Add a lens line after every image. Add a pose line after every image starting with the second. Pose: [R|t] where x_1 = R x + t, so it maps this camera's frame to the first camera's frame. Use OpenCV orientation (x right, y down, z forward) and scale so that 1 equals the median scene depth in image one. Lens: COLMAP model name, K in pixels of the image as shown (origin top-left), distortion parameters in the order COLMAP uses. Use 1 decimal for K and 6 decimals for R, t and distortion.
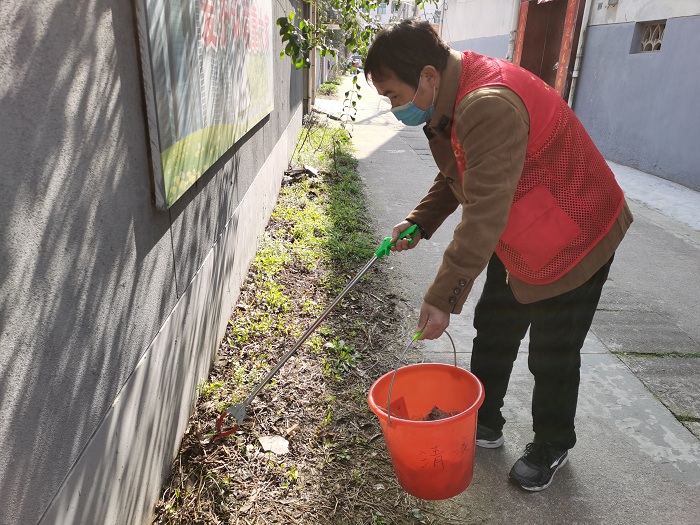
lens RADIAL K [[549.5, 0, 350.0], [0, 549.5, 262.5], [0, 0, 1]] dist [0.069681, -0.001040]
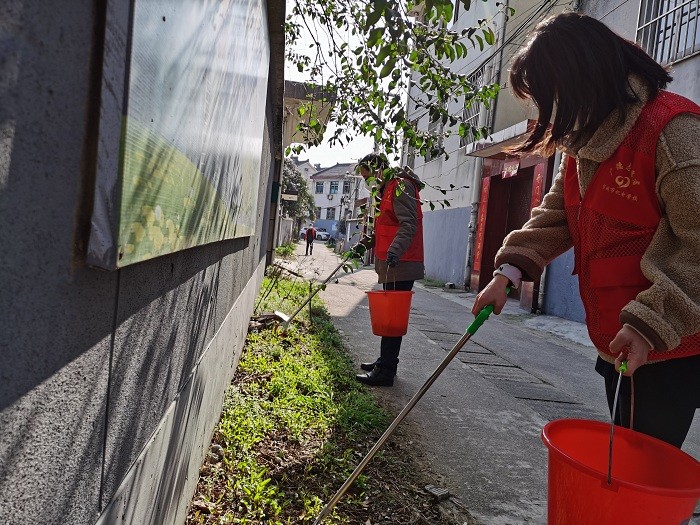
lens RADIAL K [[555.0, 0, 349.4], [0, 555.0, 237.0], [0, 0, 1]] dist [0.006732, -0.000231]
pose [[0.994682, 0.055775, 0.086580, -0.072306], [-0.023256, 0.940591, -0.338746, 0.005006], [-0.100330, 0.334931, 0.936886, 0.221538]]
